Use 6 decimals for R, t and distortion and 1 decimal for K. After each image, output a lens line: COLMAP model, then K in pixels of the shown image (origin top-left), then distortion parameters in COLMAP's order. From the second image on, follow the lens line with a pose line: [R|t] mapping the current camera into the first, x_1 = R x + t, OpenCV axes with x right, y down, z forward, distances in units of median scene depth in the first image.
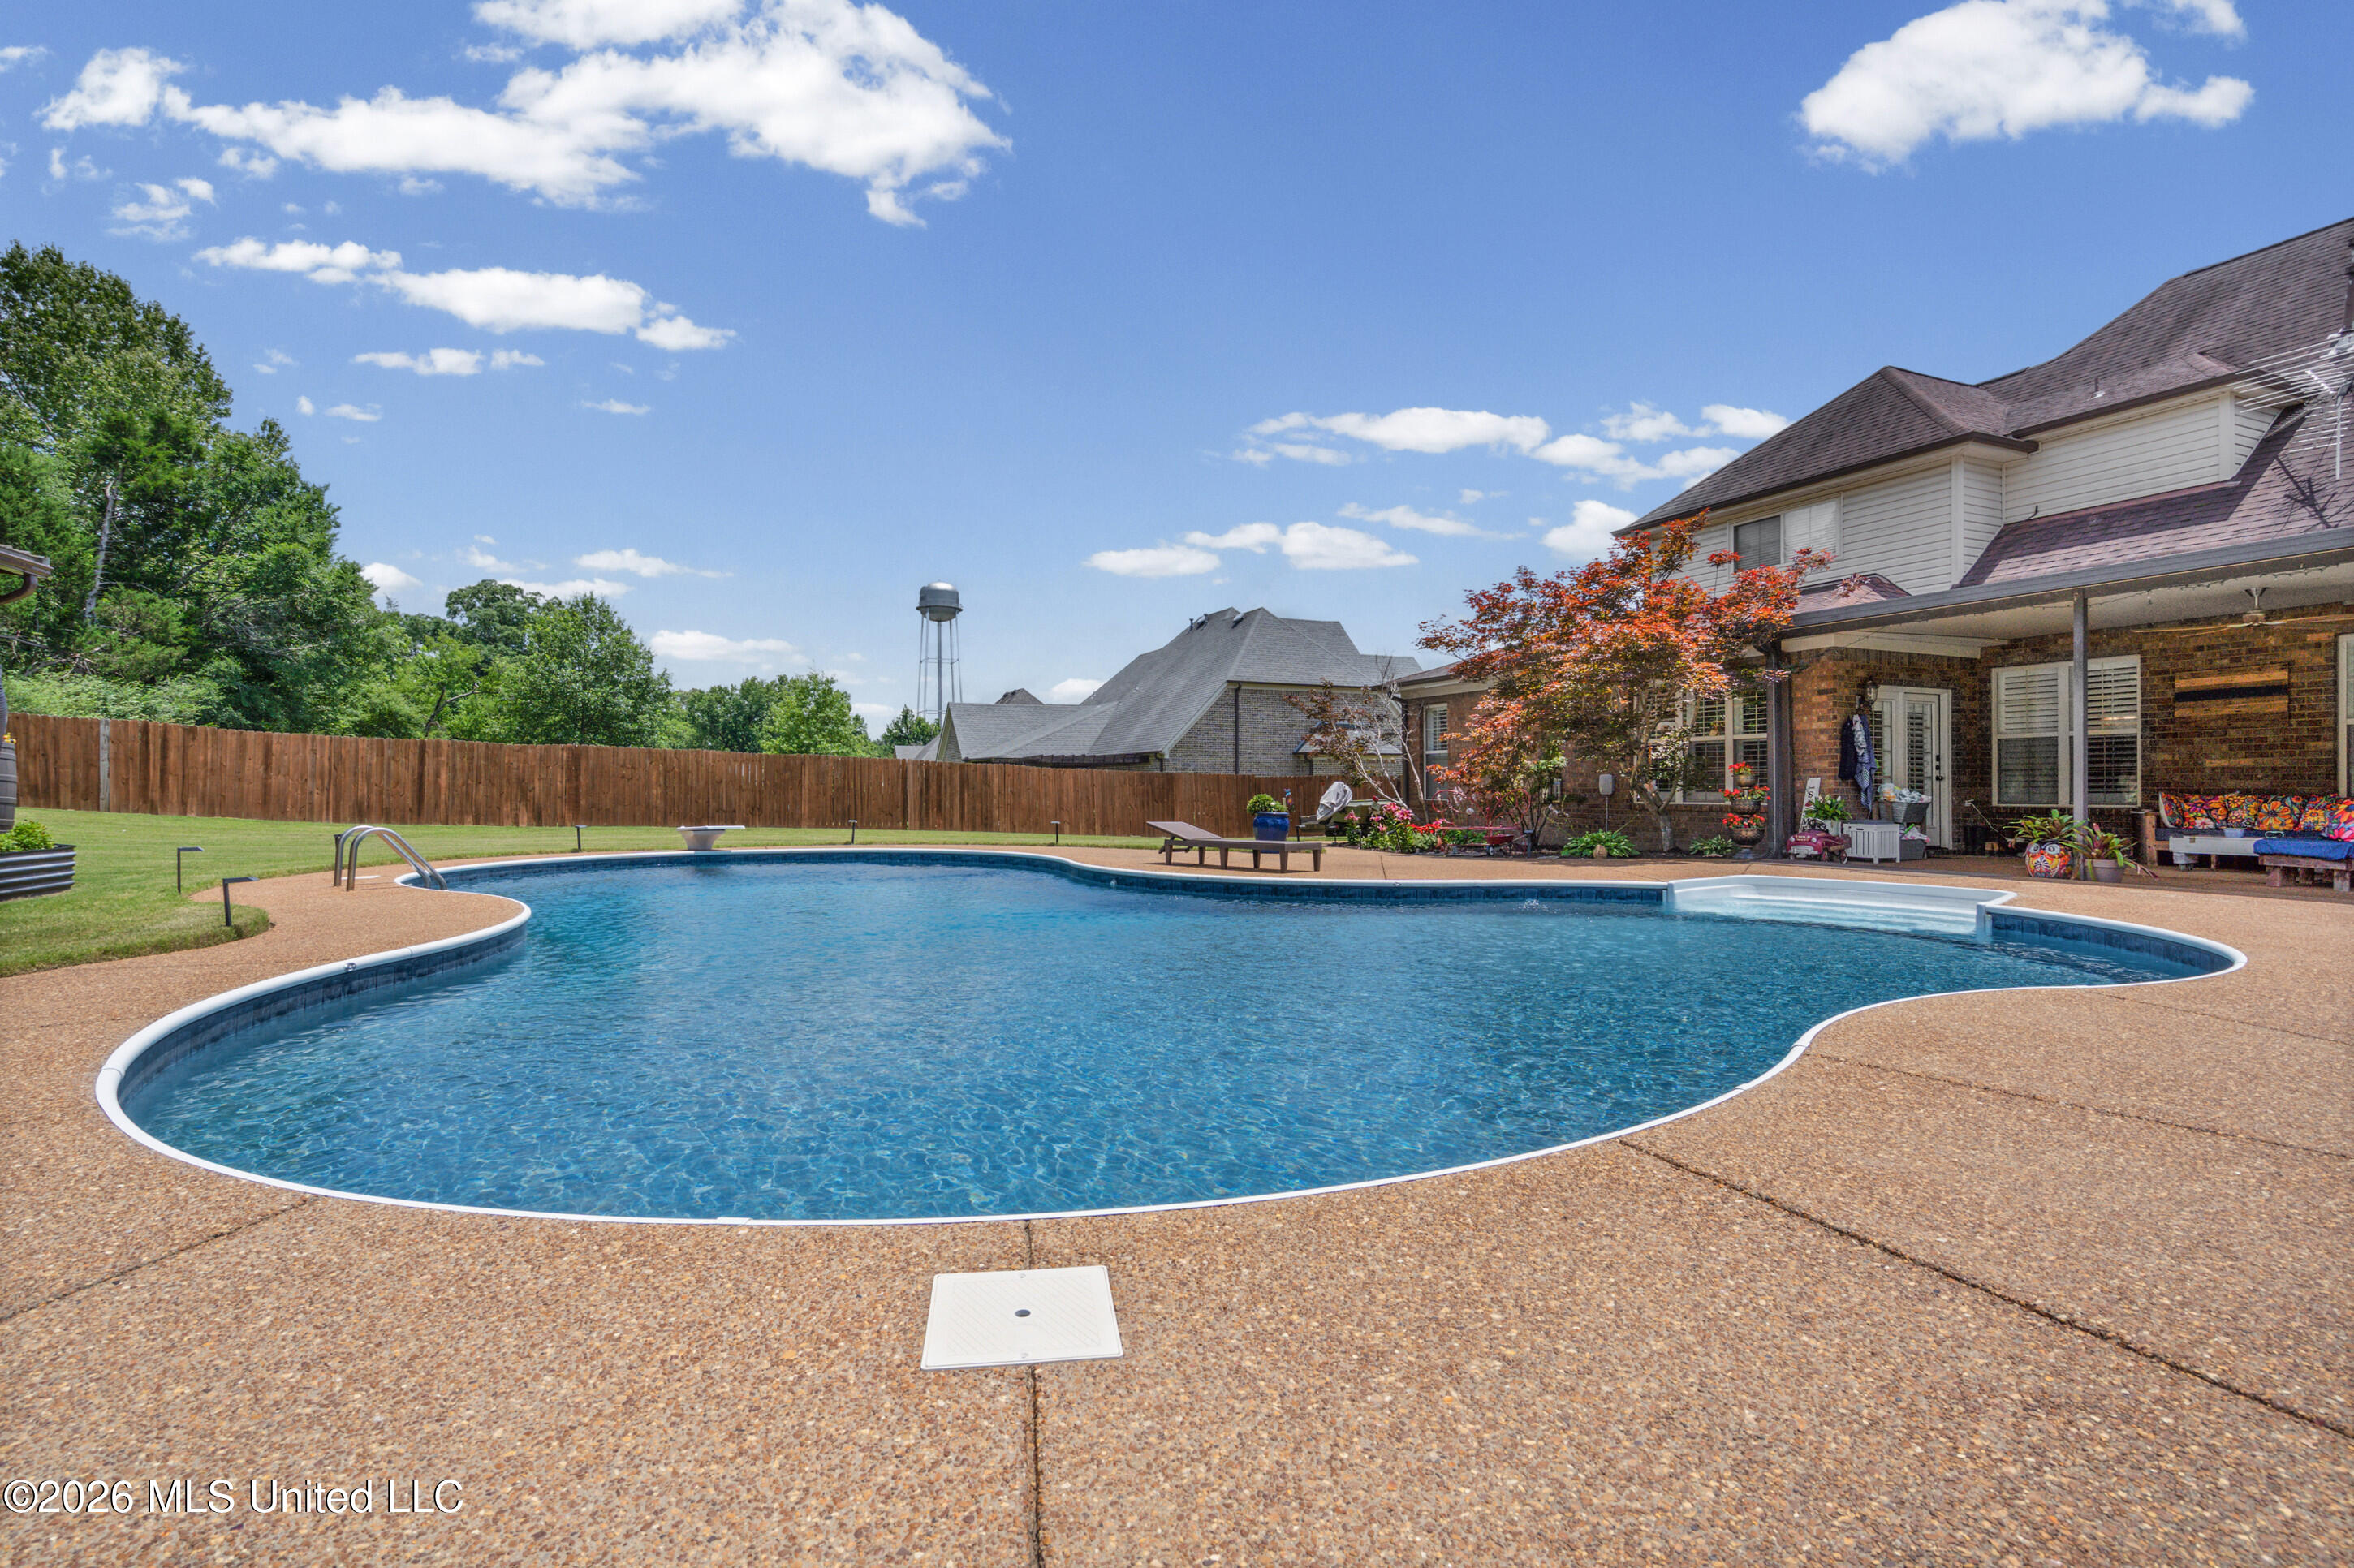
lens RADIAL K [[1082.2, 0, 1177.0], [0, 1082.2, 784.0], [0, 0, 1]] dist [-0.000050, 0.000335]
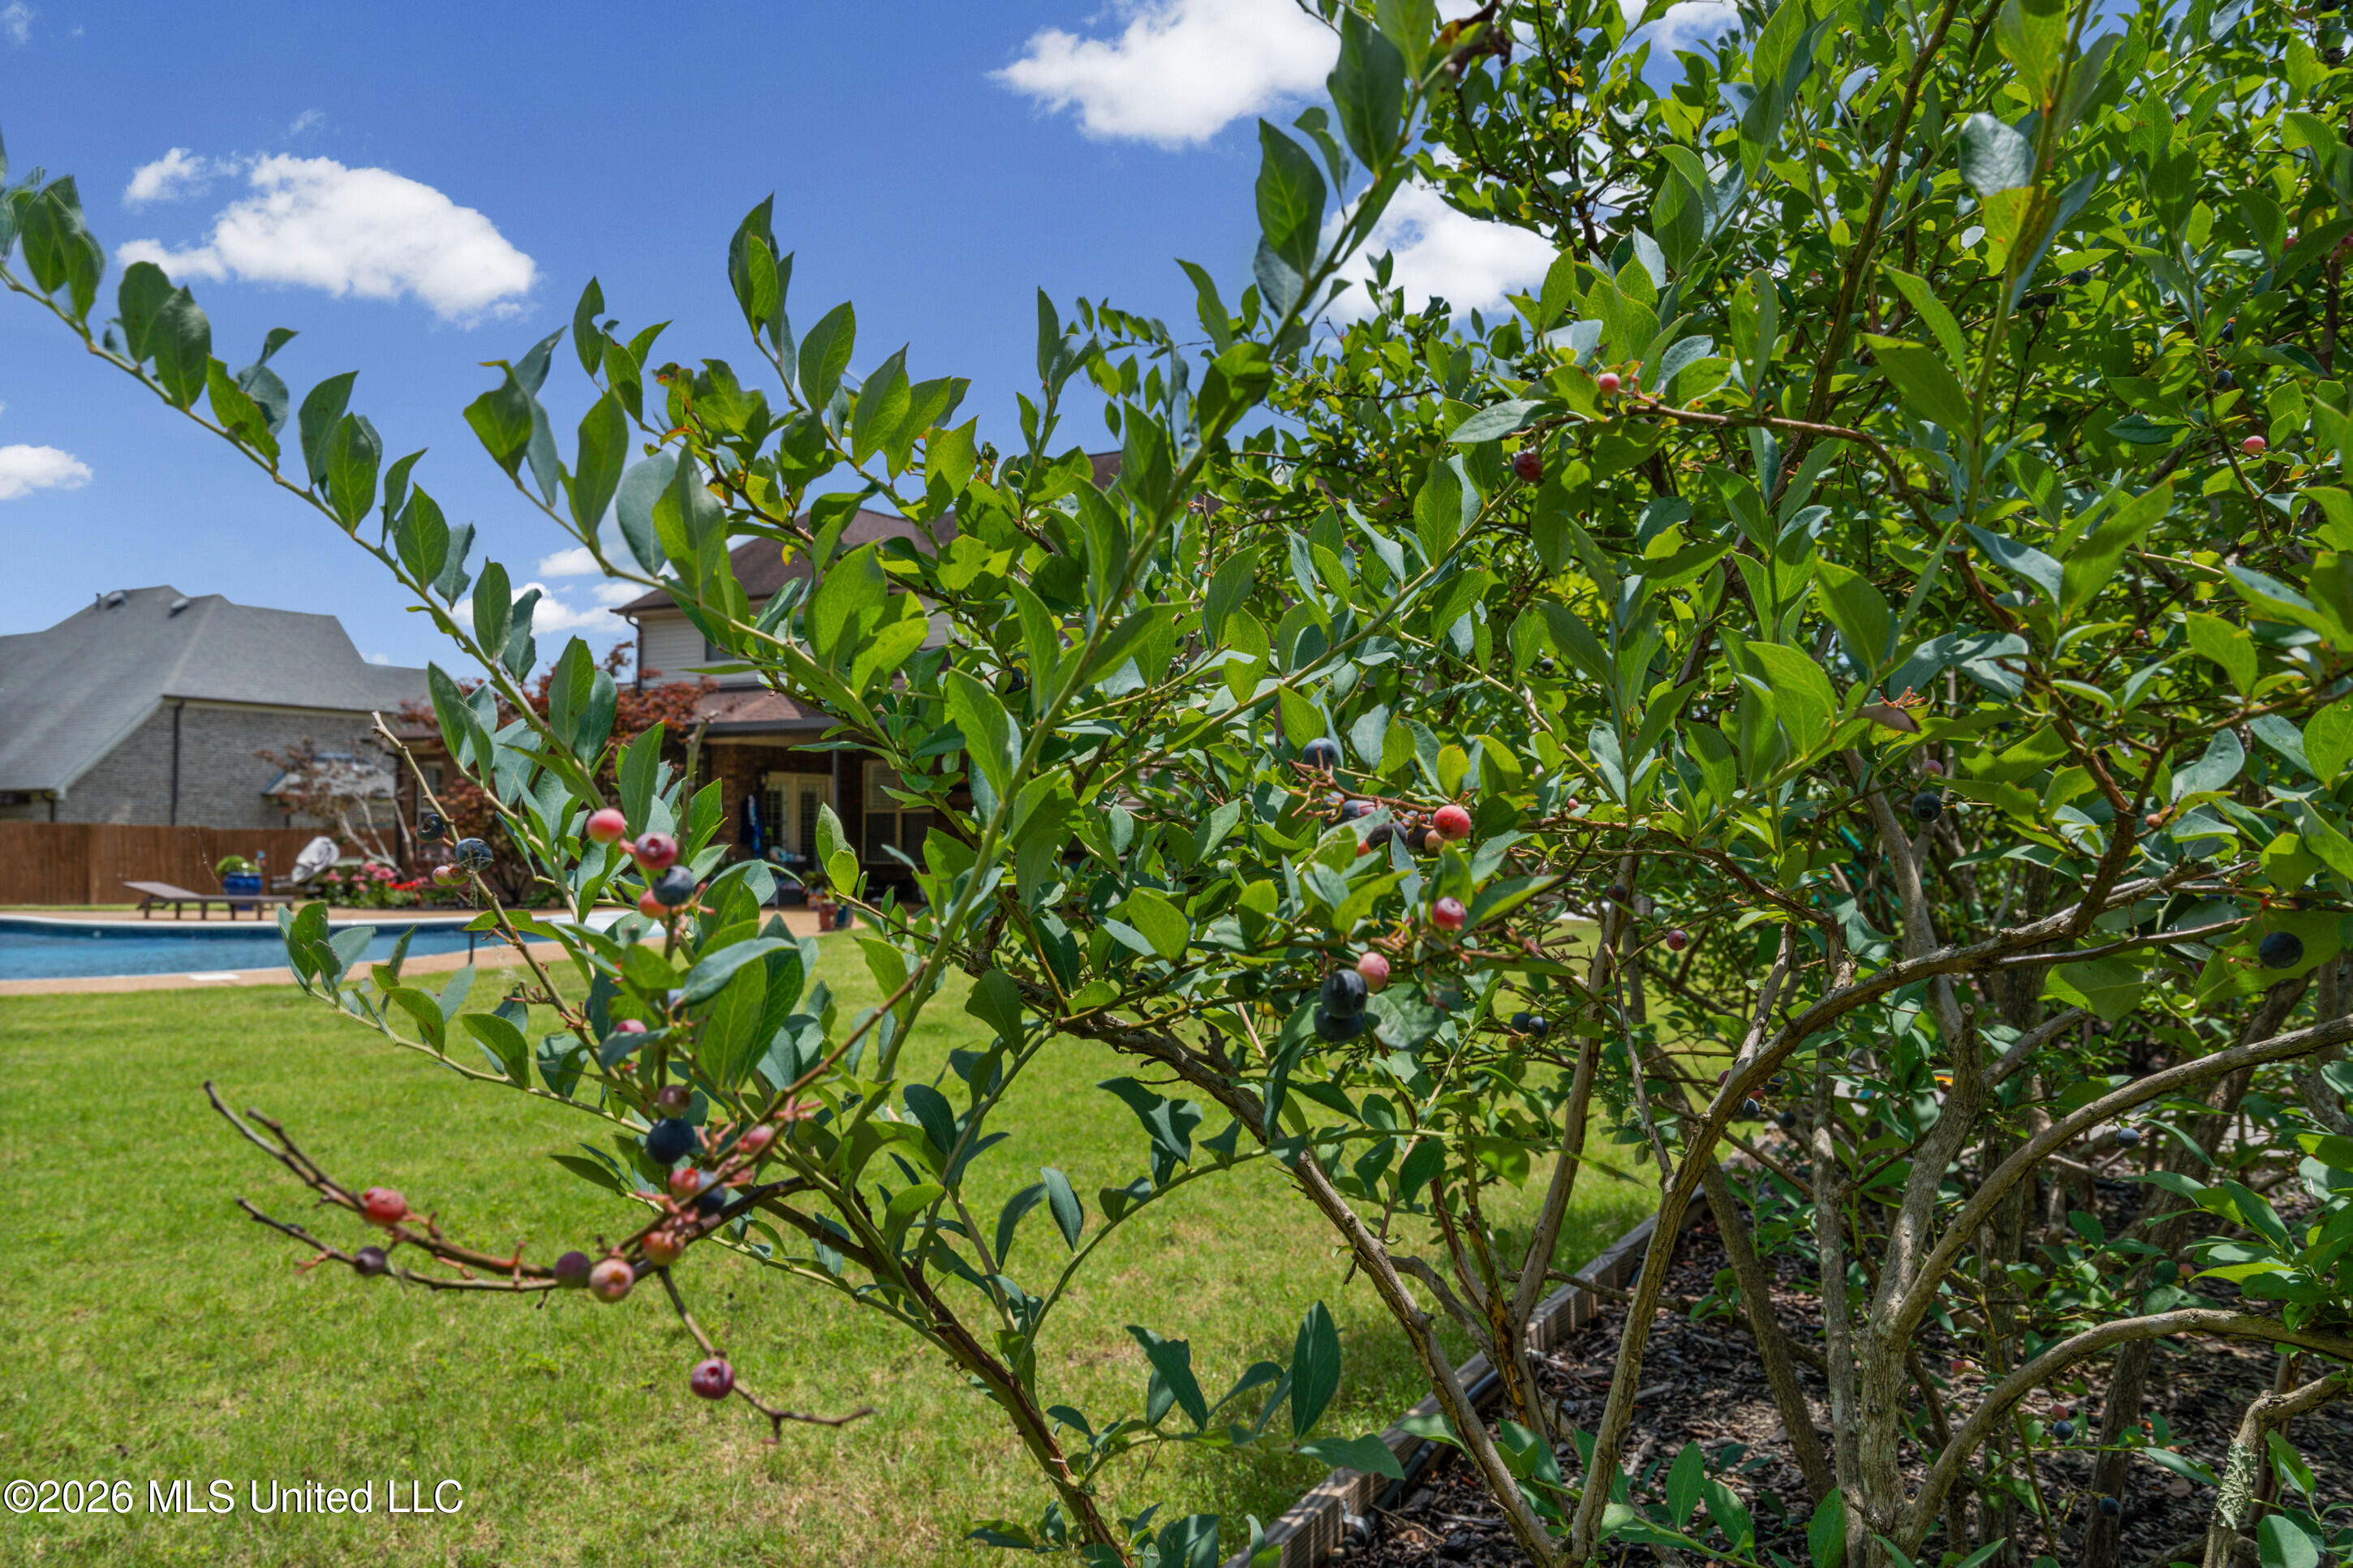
lens RADIAL K [[1566.2, 0, 1176.5], [0, 1566.2, 784.0], [0, 0, 1]] dist [-0.009826, -0.004008]
pose [[0.802403, 0.021415, 0.596398, -0.094151], [-0.005112, 0.999566, -0.029014, -0.022385], [-0.596761, 0.020232, 0.802164, -0.789713]]
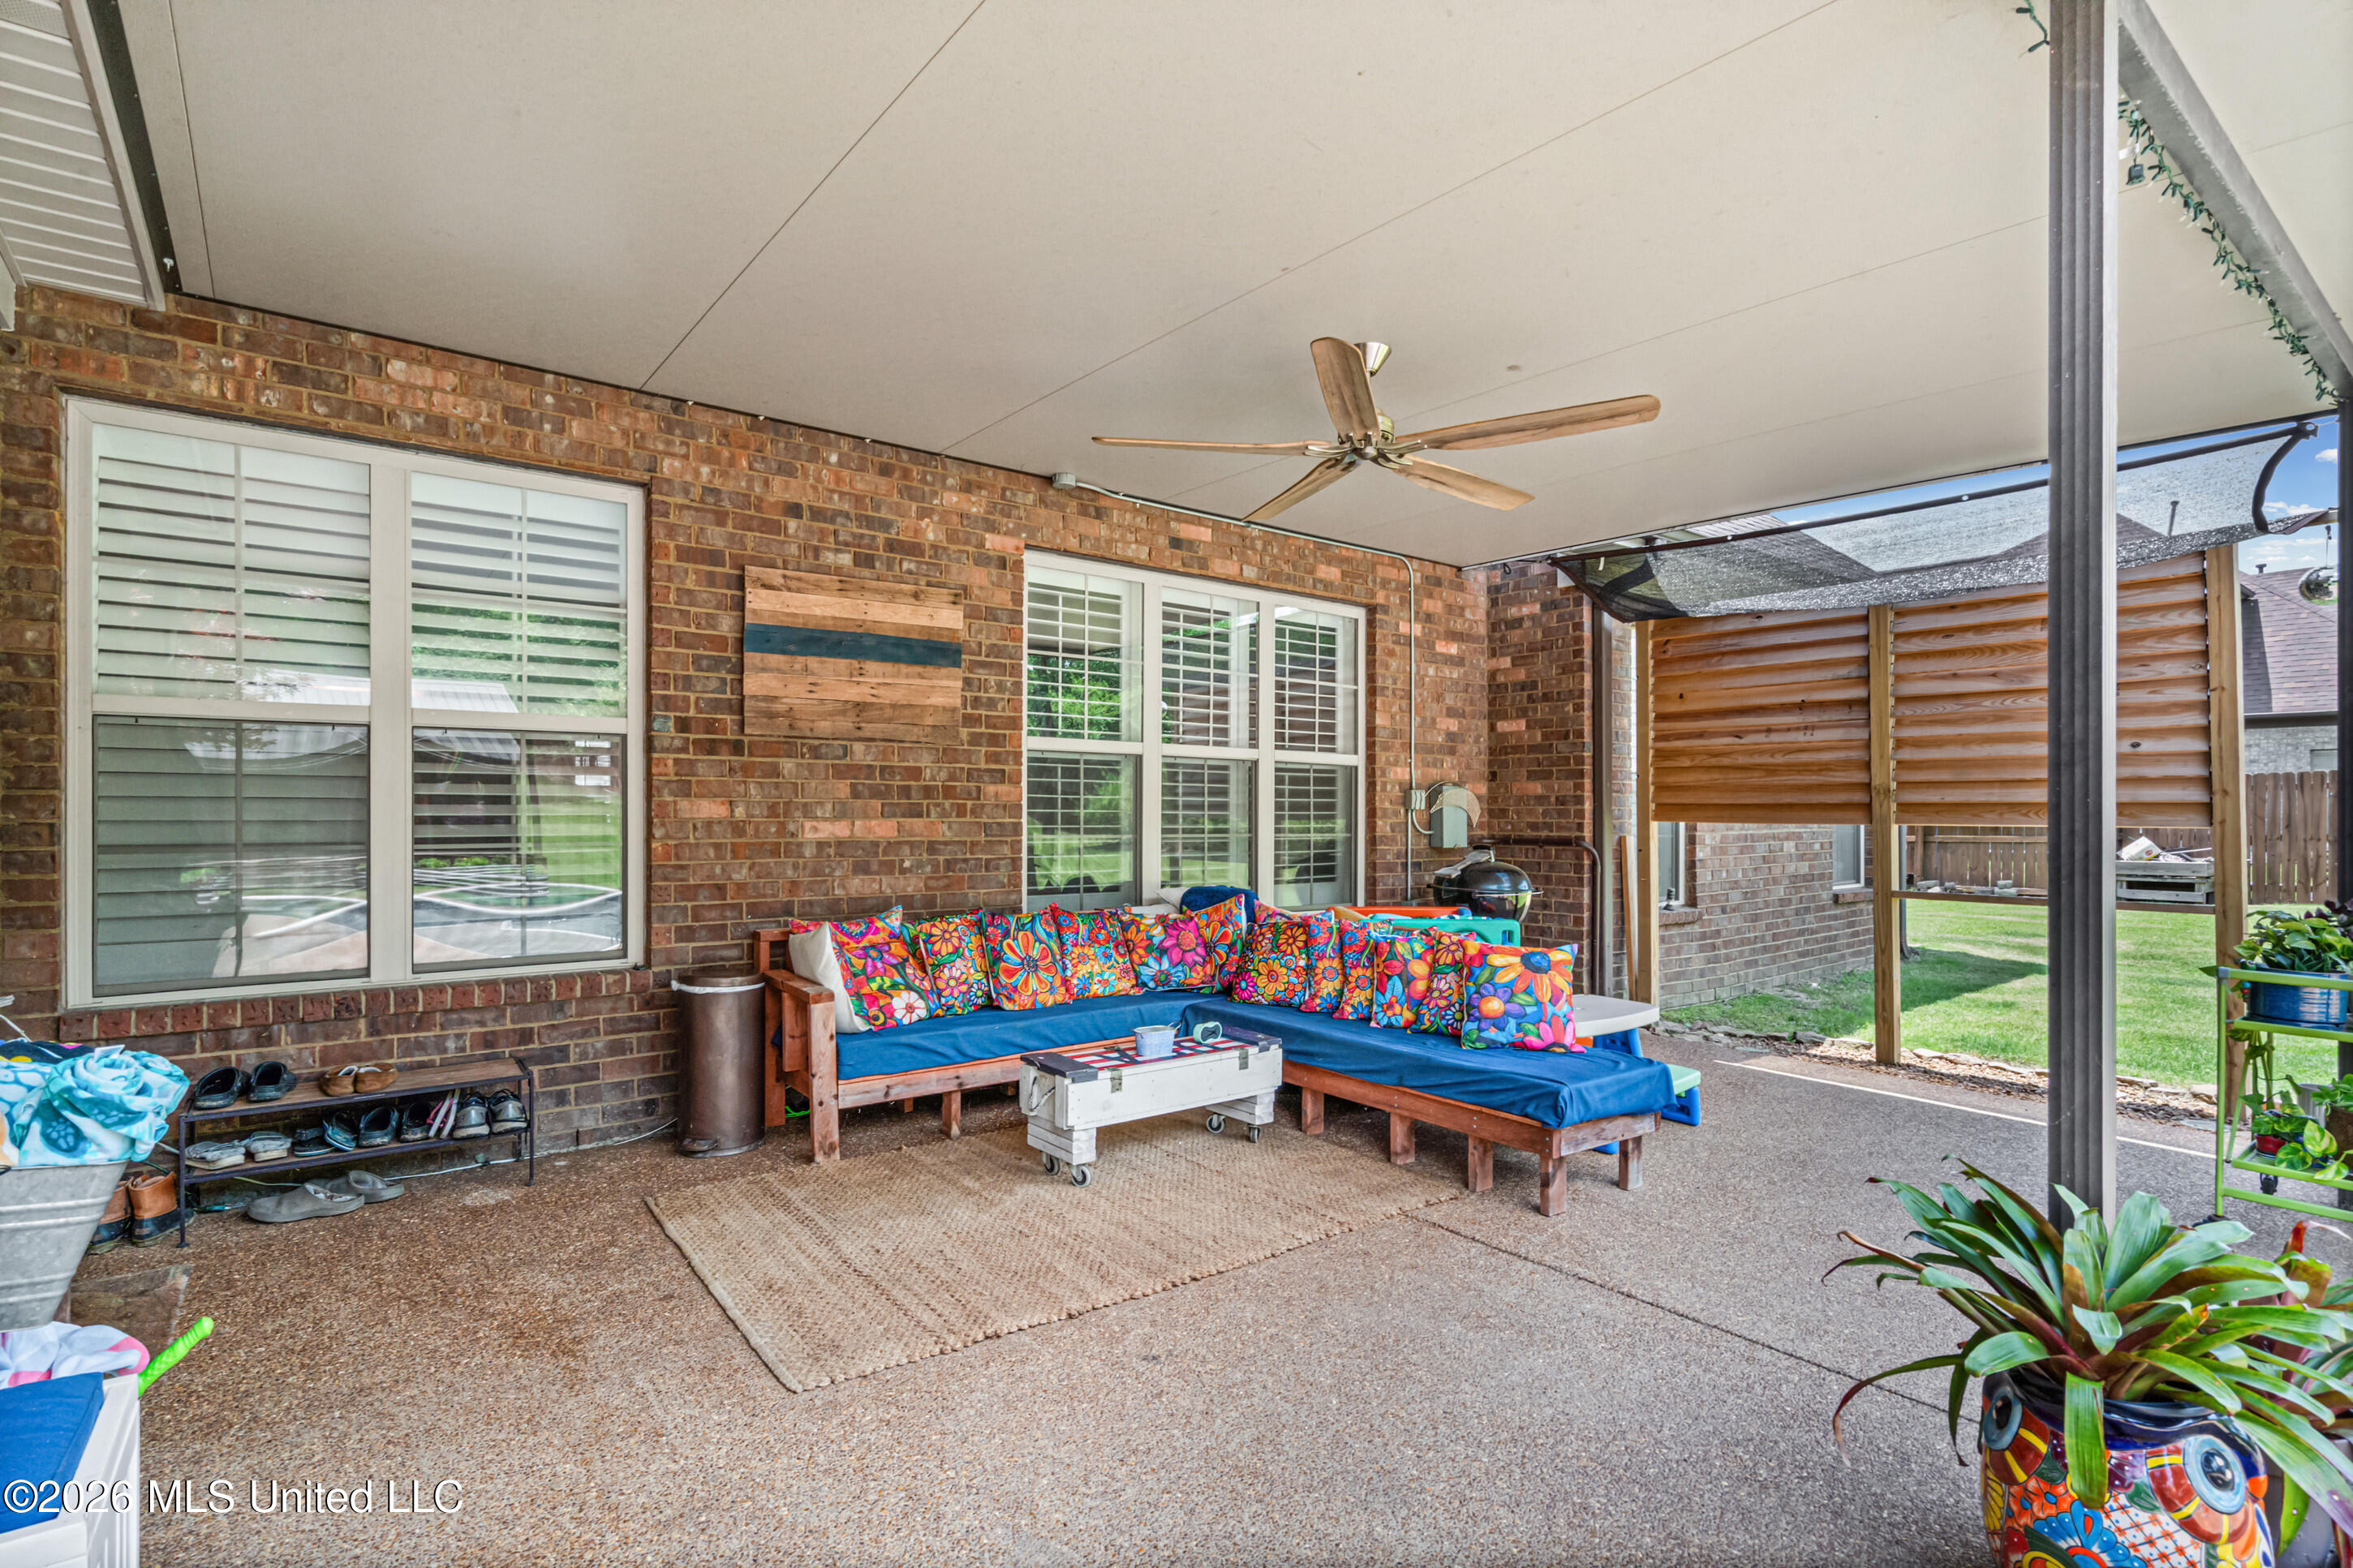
lens RADIAL K [[1117.9, 0, 1131.3], [0, 1117.9, 798.1], [0, 0, 1]] dist [-0.000641, 0.000279]
pose [[-0.200601, 0.016930, 0.979527, 0.491570], [-0.004937, 0.999821, -0.018292, -0.020695], [-0.979661, -0.008506, -0.200481, 0.843166]]
